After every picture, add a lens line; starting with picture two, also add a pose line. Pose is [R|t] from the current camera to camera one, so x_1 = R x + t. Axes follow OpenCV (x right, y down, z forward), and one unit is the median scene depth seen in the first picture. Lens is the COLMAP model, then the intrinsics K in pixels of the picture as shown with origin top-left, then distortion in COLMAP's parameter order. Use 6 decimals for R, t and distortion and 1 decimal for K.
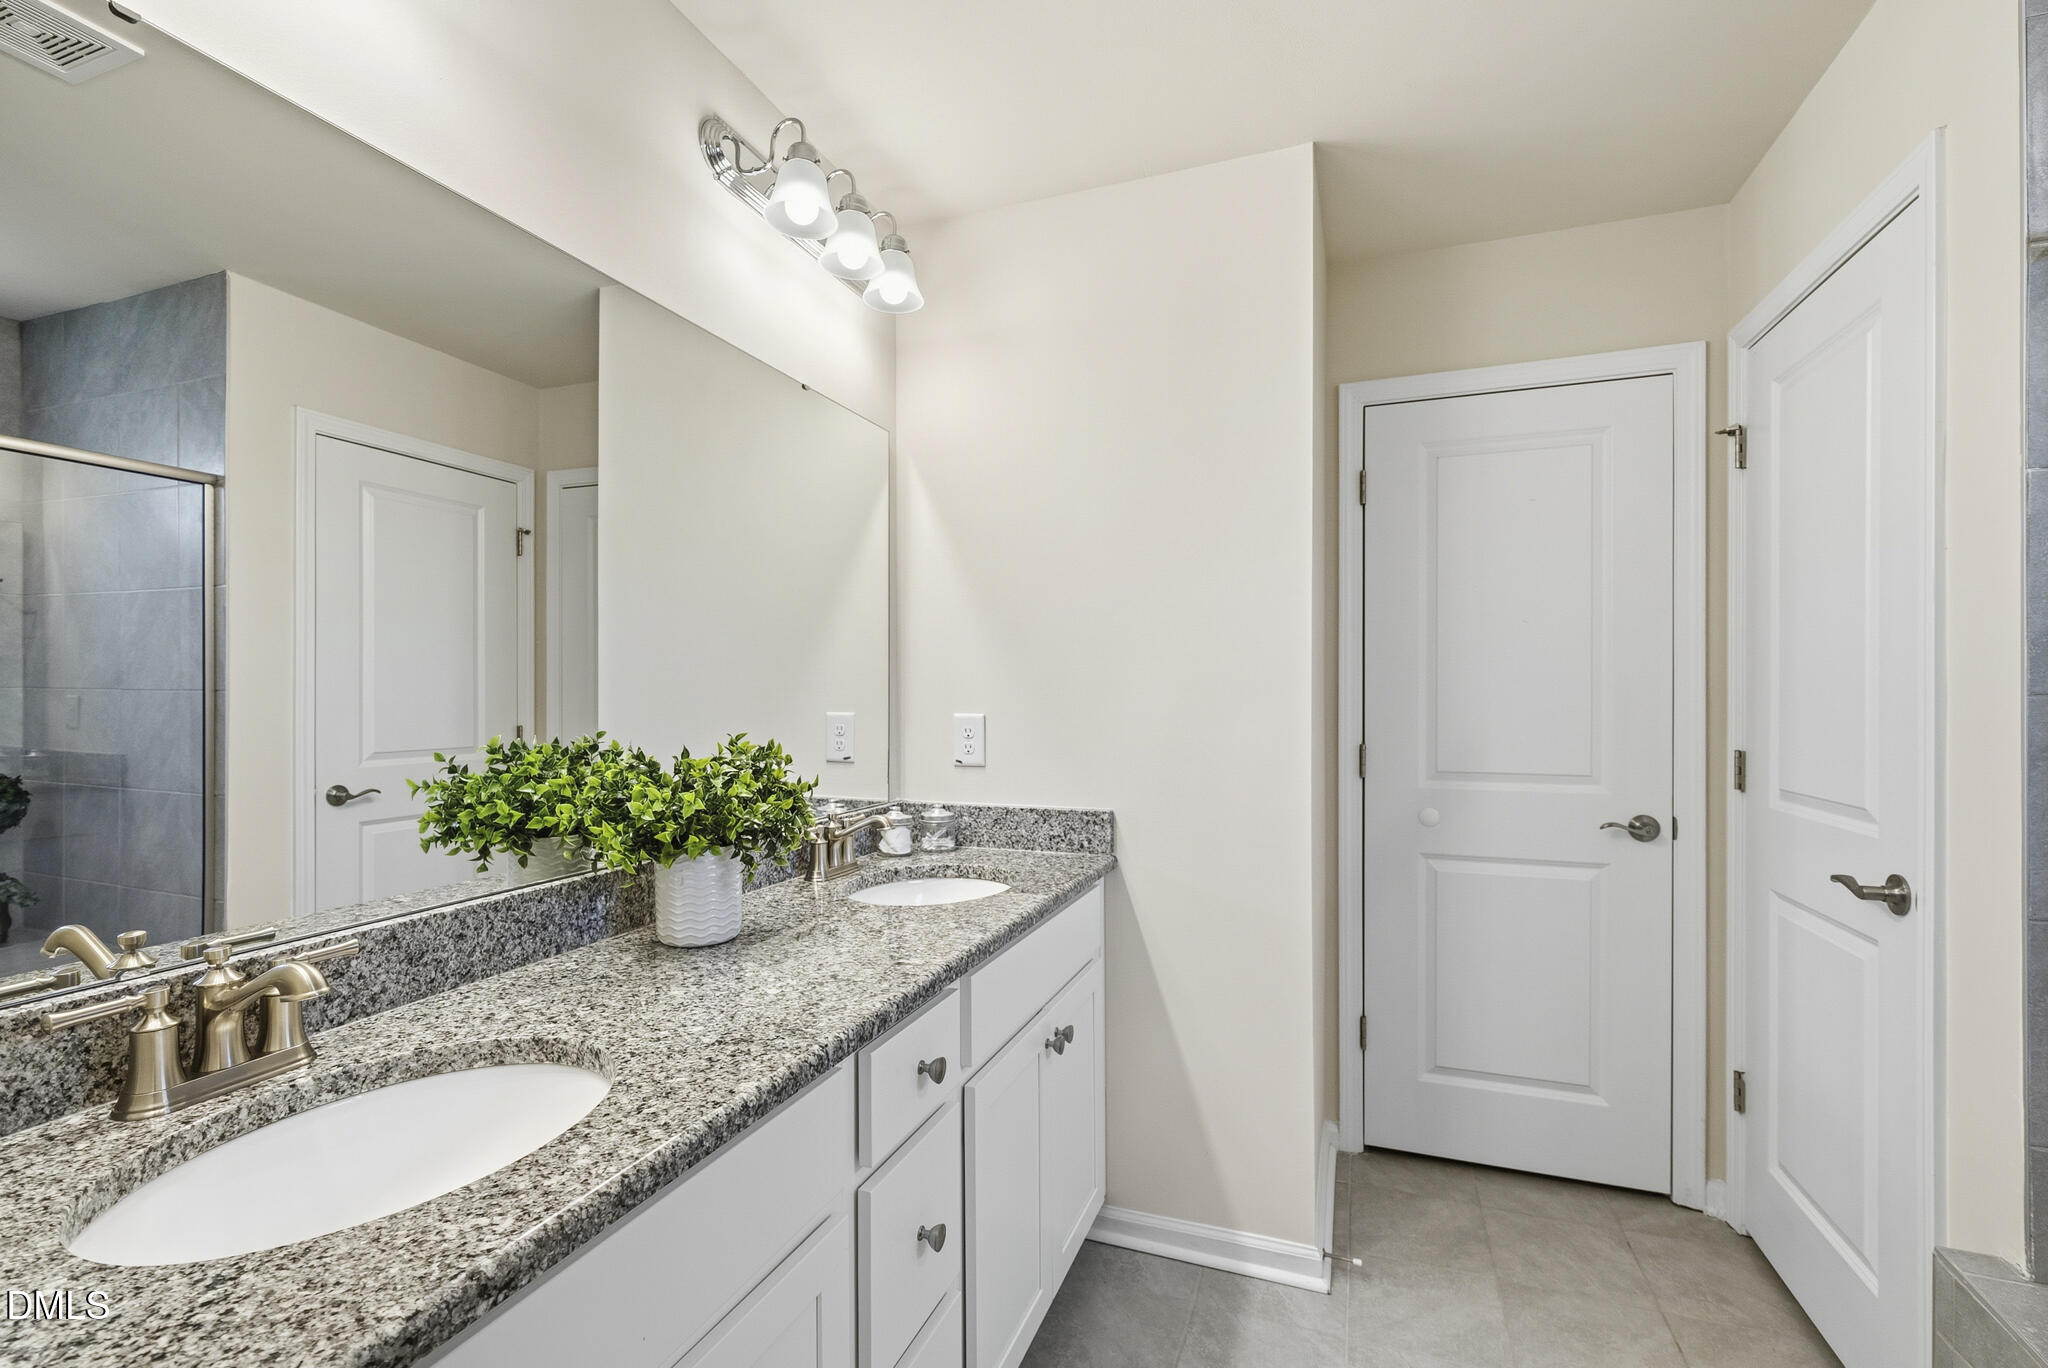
lens RADIAL K [[881.6, 0, 1017.0], [0, 881.6, 695.6], [0, 0, 1]] dist [-0.002502, 0.001352]
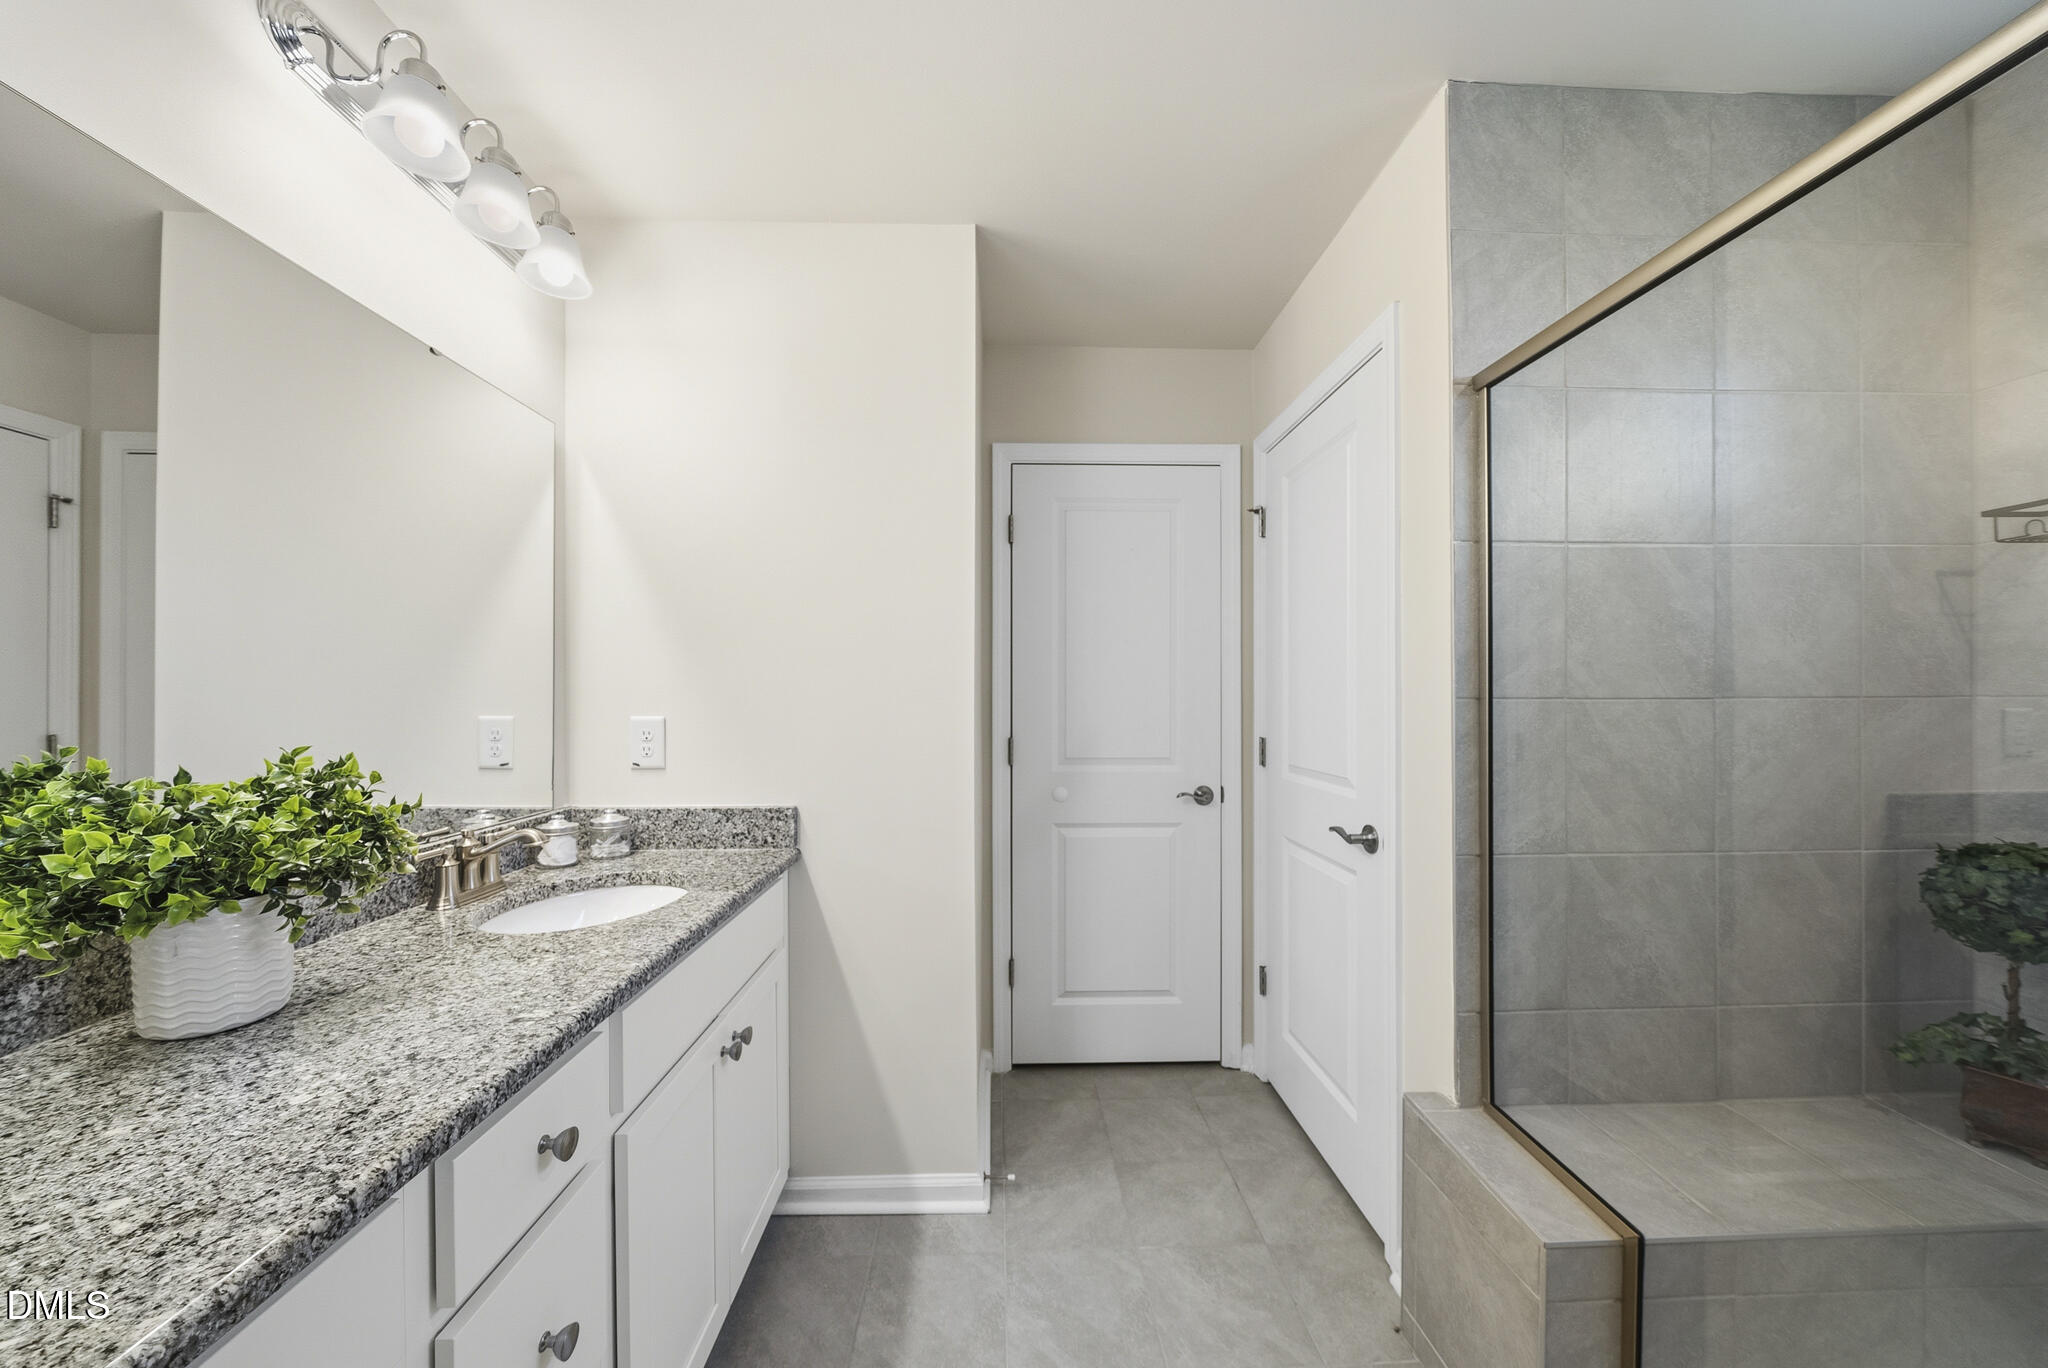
lens RADIAL K [[881.6, 0, 1057.5], [0, 881.6, 698.7], [0, 0, 1]] dist [-0.002502, 0.001352]
pose [[0.918692, 0.000315, 0.394974, -0.022903], [-0.000211, 1.000000, -0.000306, 0.000637], [-0.394974, 0.000197, 0.918692, -0.105727]]
